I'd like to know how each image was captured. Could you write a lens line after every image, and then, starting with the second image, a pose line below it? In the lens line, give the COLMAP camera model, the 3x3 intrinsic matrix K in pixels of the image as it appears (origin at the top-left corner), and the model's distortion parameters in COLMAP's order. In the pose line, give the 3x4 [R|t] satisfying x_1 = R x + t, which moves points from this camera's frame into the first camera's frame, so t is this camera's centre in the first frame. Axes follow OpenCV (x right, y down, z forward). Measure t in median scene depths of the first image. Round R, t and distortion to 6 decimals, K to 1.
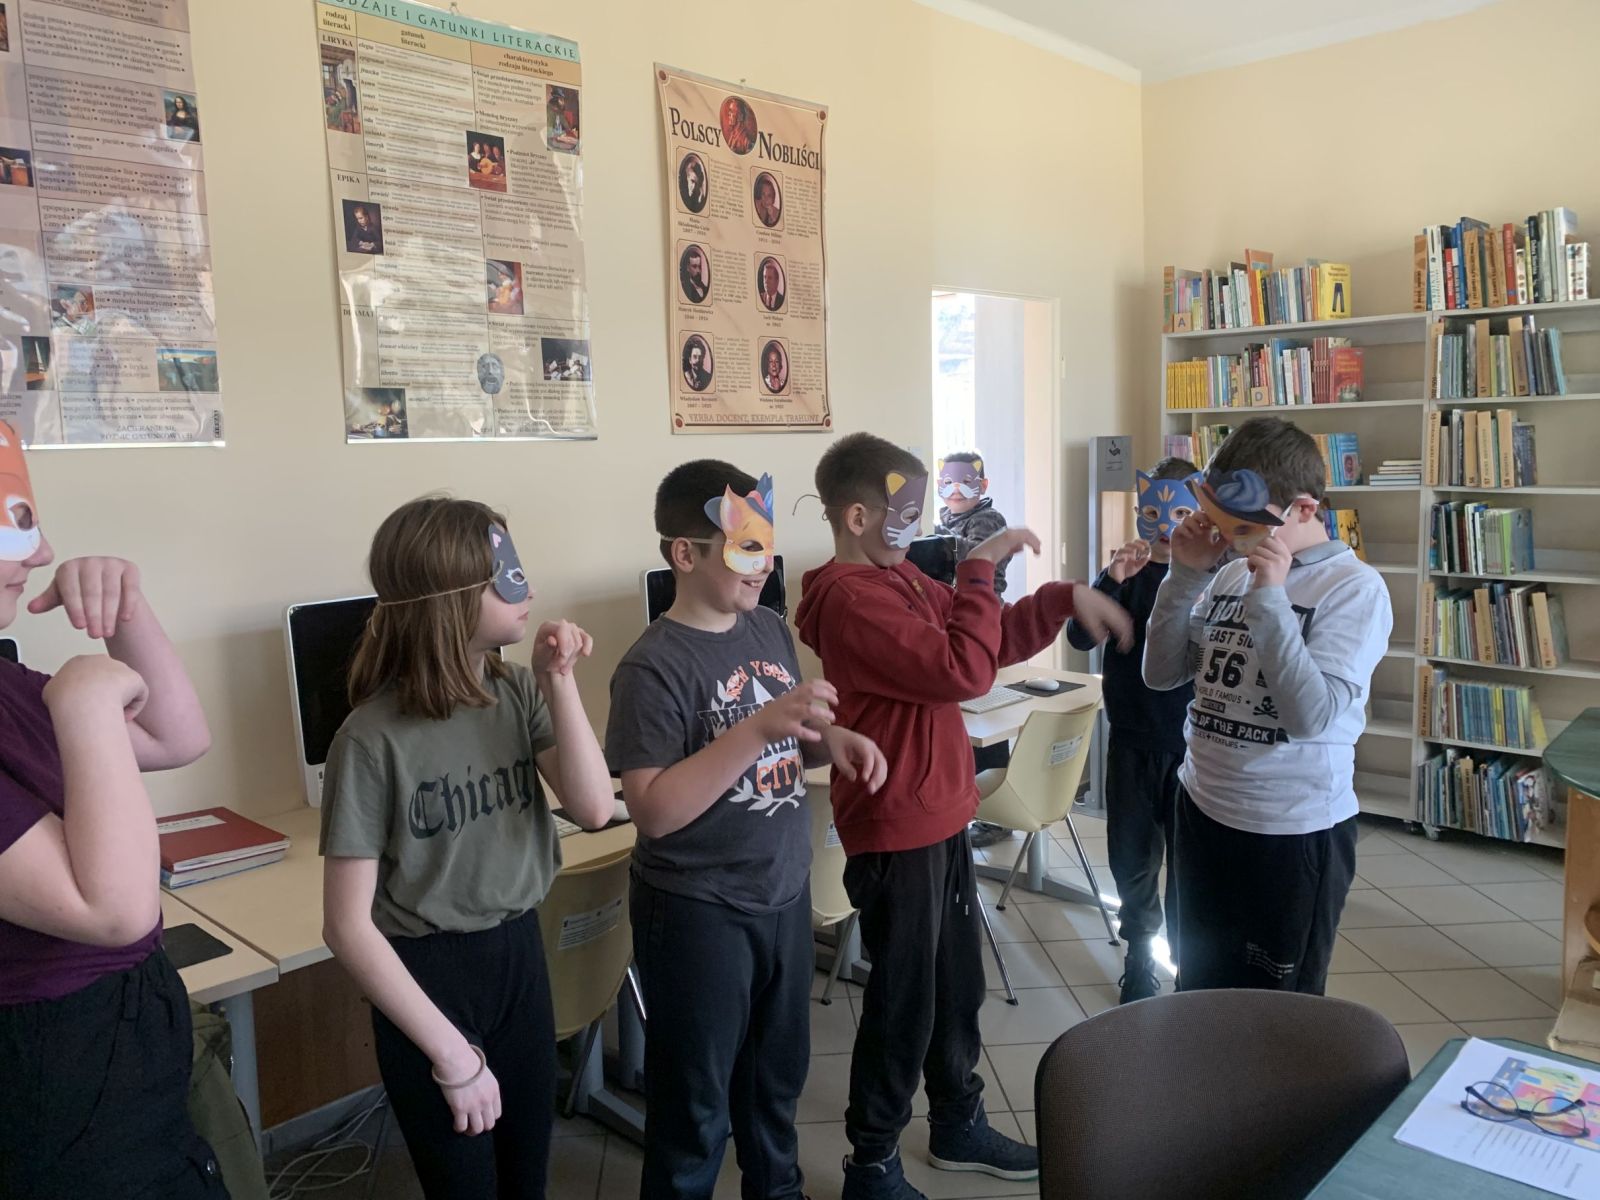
lens RADIAL K [[1241.9, 0, 803.0], [0, 1241.9, 593.7], [0, 0, 1]] dist [0.011167, 0.001126]
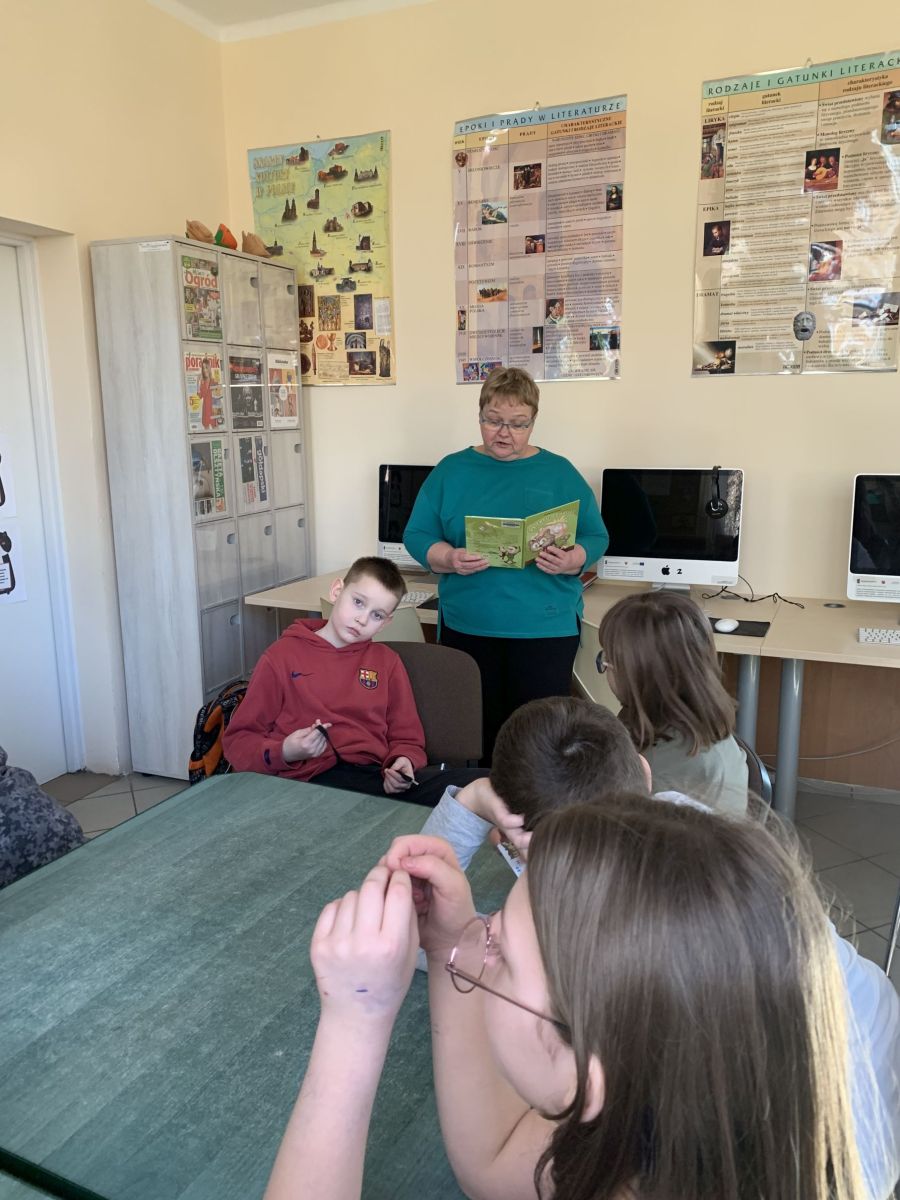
lens RADIAL K [[931.4, 0, 450.0], [0, 931.4, 600.0], [0, 0, 1]] dist [0.011167, 0.001126]
pose [[0.325666, 0.207450, -0.922446, 0.717576], [-0.110268, 0.977308, 0.180858, -0.020181], [0.939033, 0.042817, 0.341151, 0.285544]]
